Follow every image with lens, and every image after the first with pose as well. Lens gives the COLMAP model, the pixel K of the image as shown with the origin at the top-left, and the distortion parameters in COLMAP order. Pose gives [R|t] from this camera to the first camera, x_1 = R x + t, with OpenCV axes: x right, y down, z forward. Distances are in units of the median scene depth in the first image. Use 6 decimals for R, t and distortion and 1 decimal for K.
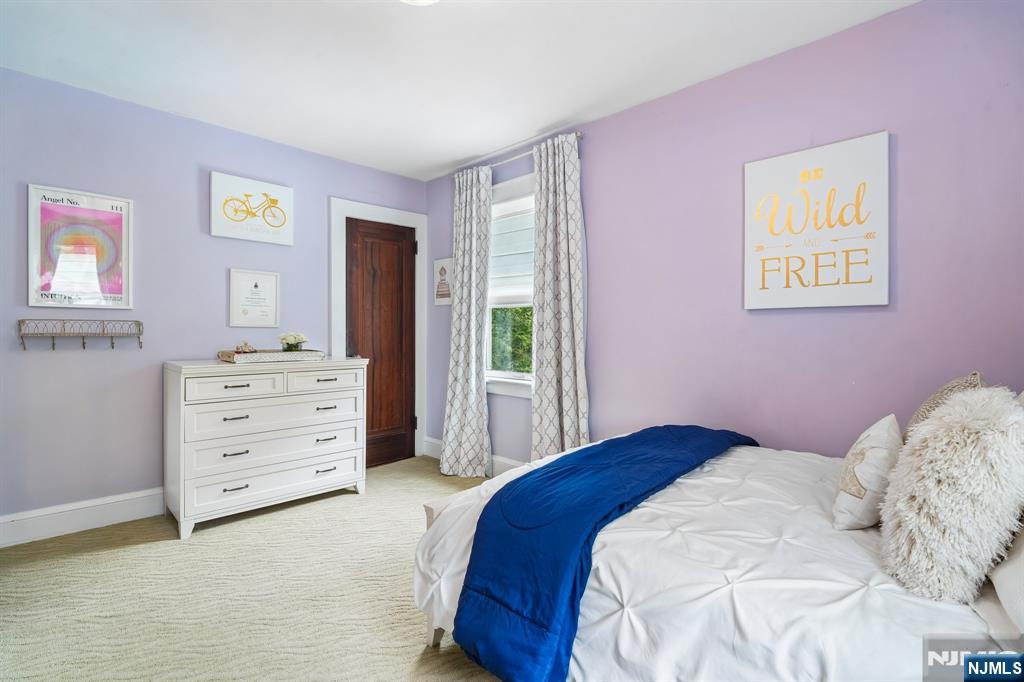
lens RADIAL K [[474.5, 0, 513.5], [0, 474.5, 333.8], [0, 0, 1]] dist [0.006109, -0.004212]
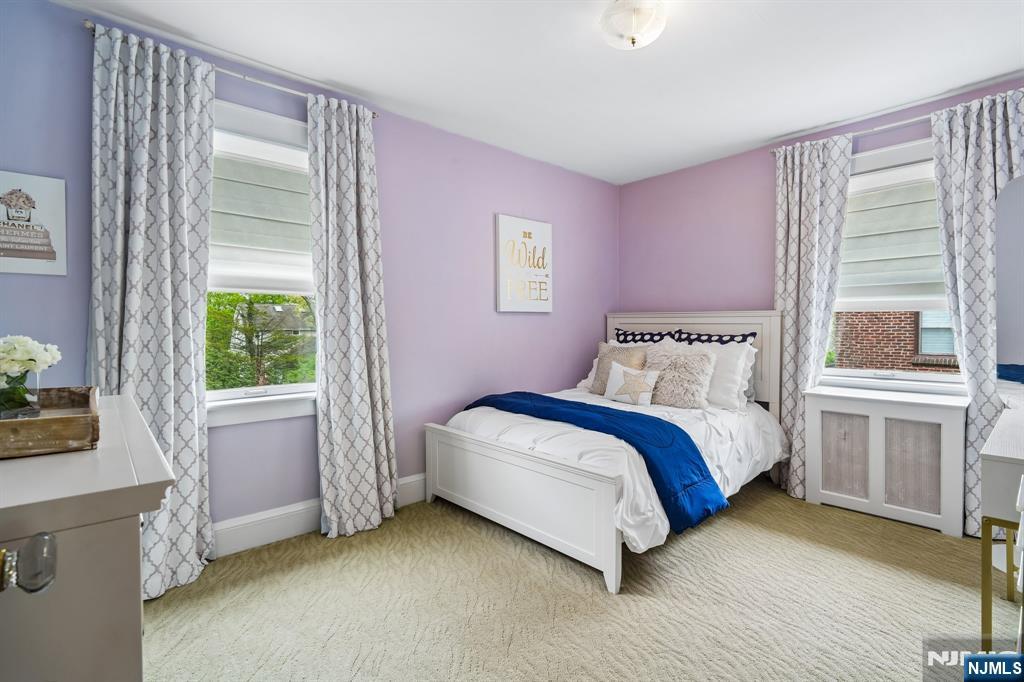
lens RADIAL K [[474.5, 0, 513.8], [0, 474.5, 333.8], [0, 0, 1]] dist [0.006109, -0.004212]
pose [[0.072923, -0.023063, 0.997071, -1.061942], [0.009094, 0.999706, 0.022458, -0.015765], [-0.997296, 0.007429, 0.073112, 0.904907]]
